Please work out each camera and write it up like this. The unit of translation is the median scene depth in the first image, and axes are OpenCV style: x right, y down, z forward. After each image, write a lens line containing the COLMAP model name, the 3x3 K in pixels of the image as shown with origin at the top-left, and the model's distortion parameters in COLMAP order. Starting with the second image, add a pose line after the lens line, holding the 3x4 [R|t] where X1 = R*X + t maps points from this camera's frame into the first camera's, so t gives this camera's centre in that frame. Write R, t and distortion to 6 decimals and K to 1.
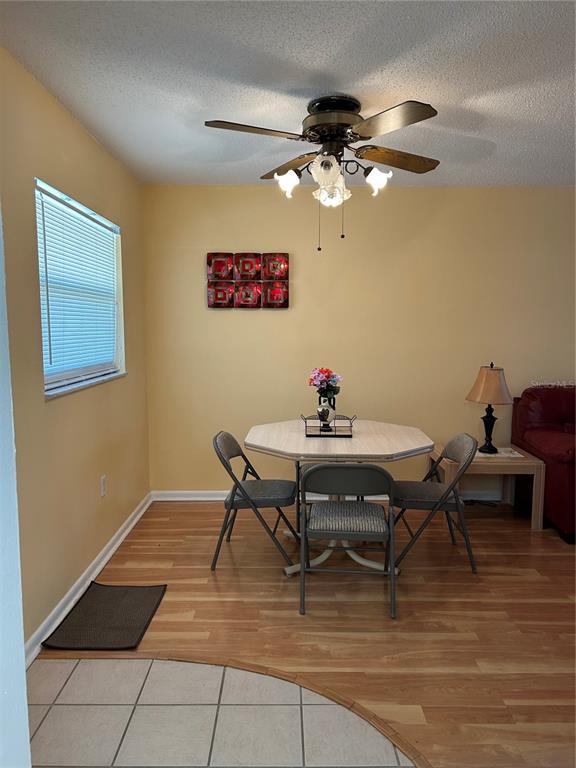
lens RADIAL K [[578.6, 0, 286.4], [0, 578.6, 391.3], [0, 0, 1]] dist [0.078257, -0.093191]
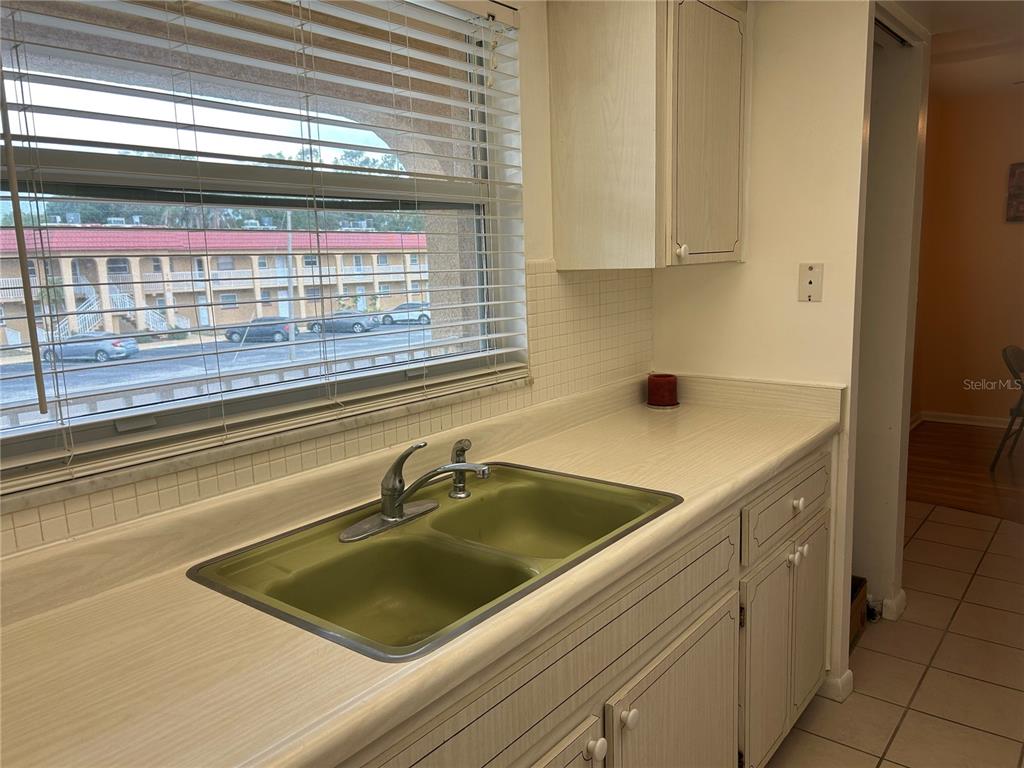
lens RADIAL K [[784.2, 0, 537.3], [0, 784.2, 373.3], [0, 0, 1]] dist [0.060934, -0.010884]
pose [[0.799500, 0.077954, -0.595587, 0.069592], [-0.043537, 0.996455, 0.071979, 0.054406], [0.599087, -0.031618, 0.800060, -0.693554]]
